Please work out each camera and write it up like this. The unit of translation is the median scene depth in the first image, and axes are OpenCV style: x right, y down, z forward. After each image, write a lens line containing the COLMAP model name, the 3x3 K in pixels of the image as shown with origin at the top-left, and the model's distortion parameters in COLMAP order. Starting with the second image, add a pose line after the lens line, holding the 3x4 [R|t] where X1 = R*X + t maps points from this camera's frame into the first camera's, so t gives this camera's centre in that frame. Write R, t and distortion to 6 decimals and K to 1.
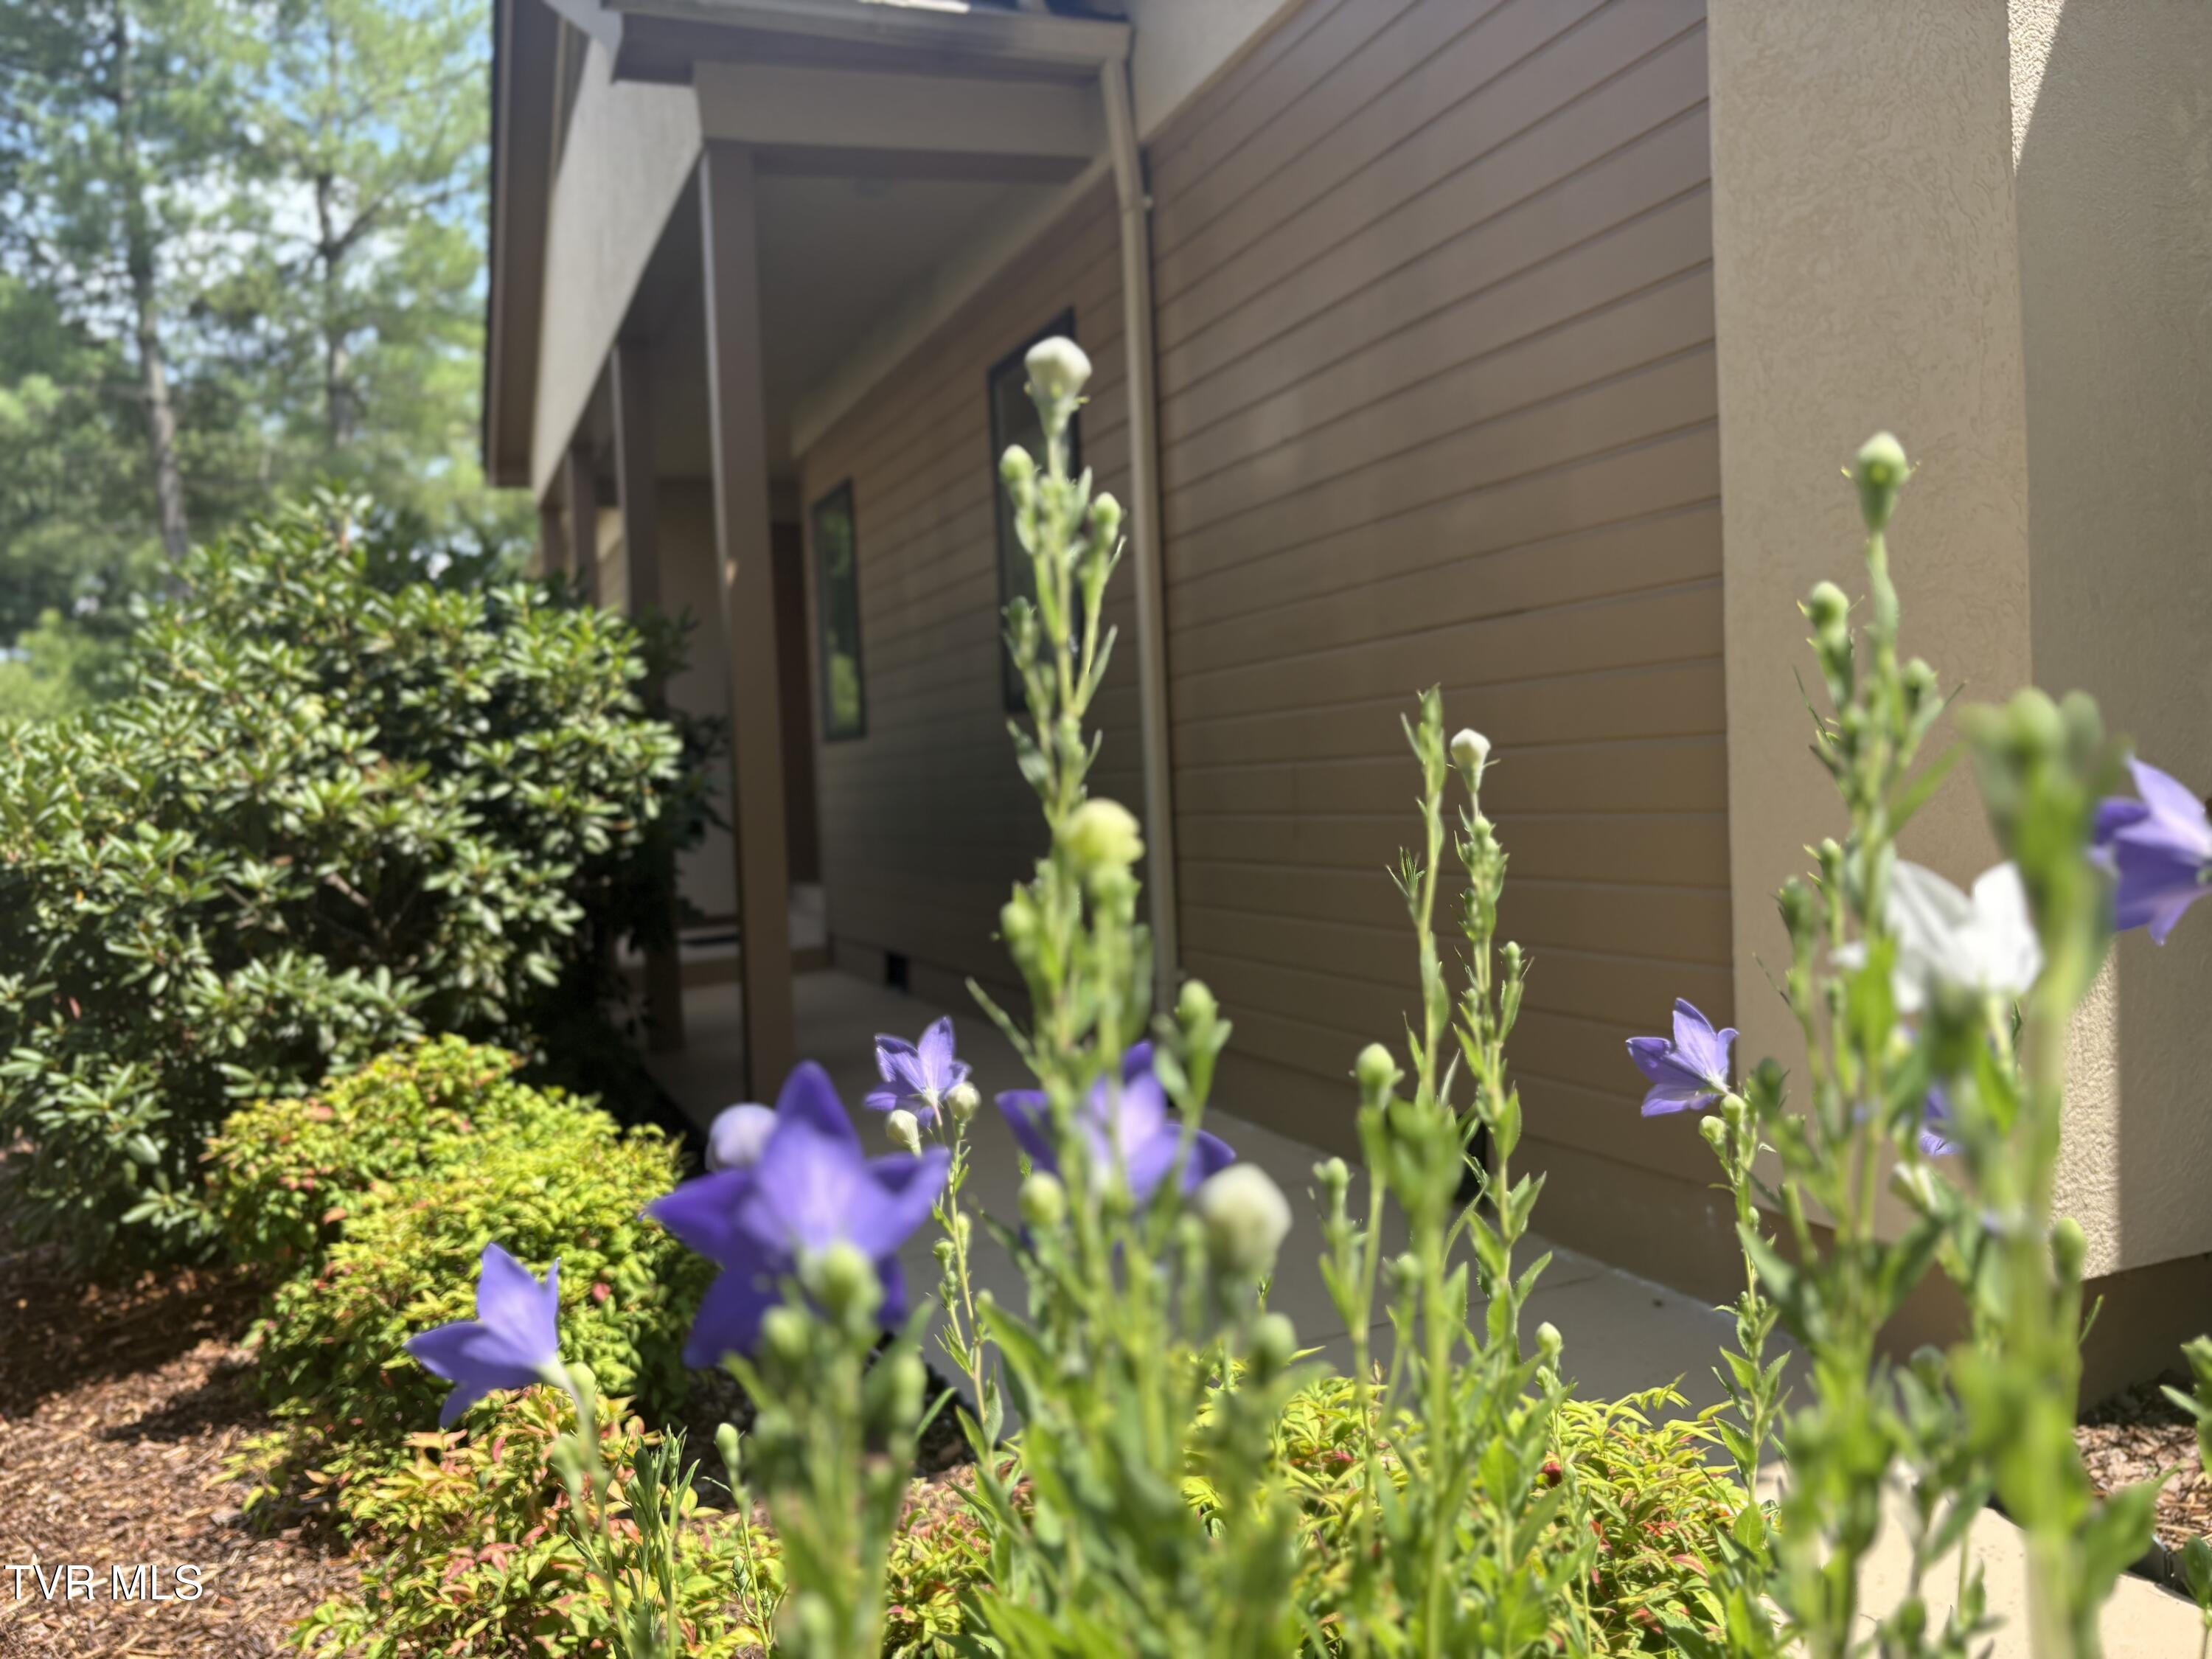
lens RADIAL K [[1684.2, 0, 1089.8], [0, 1684.2, 834.1], [0, 0, 1]] dist [0.036180, -0.014525]
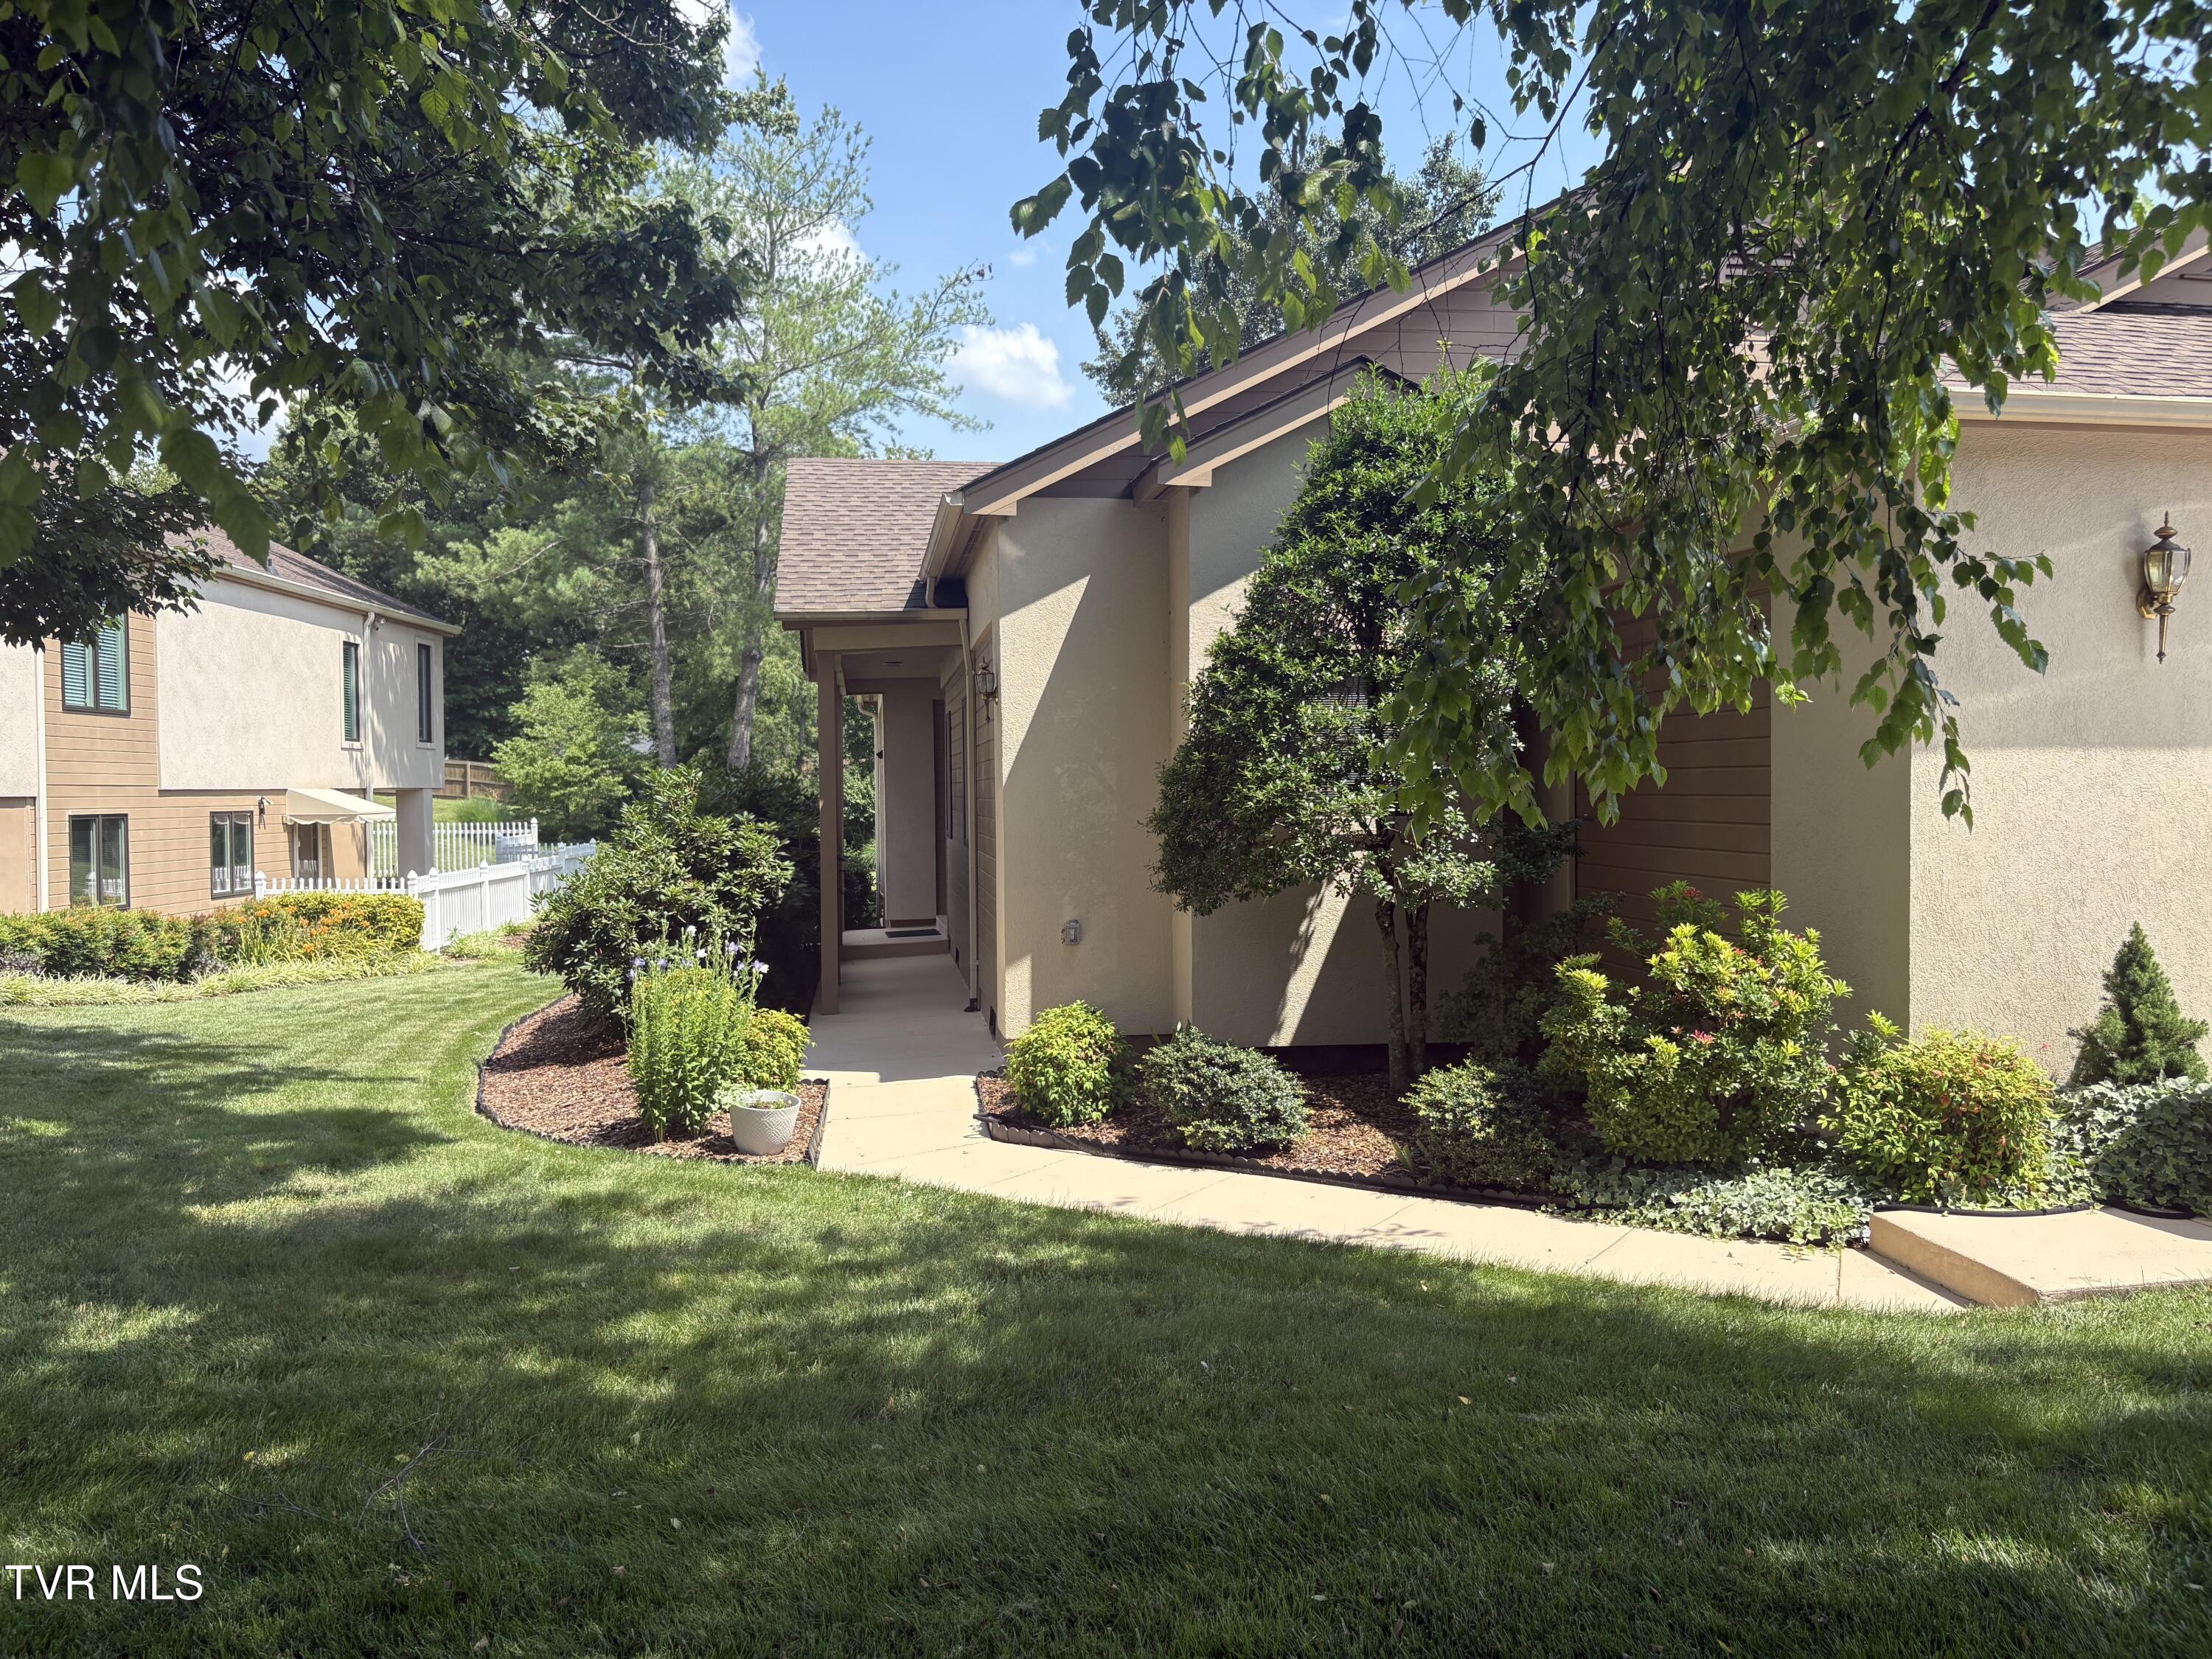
lens RADIAL K [[1672.5, 0, 1106.0], [0, 1672.5, 829.5], [0, 0, 1]] dist [0.207131, -0.388839]
pose [[0.970192, 0.037871, -0.239361, 1.060861], [-0.036953, 0.999282, 0.008327, -0.184887], [0.239504, 0.000766, 0.970895, -1.835482]]
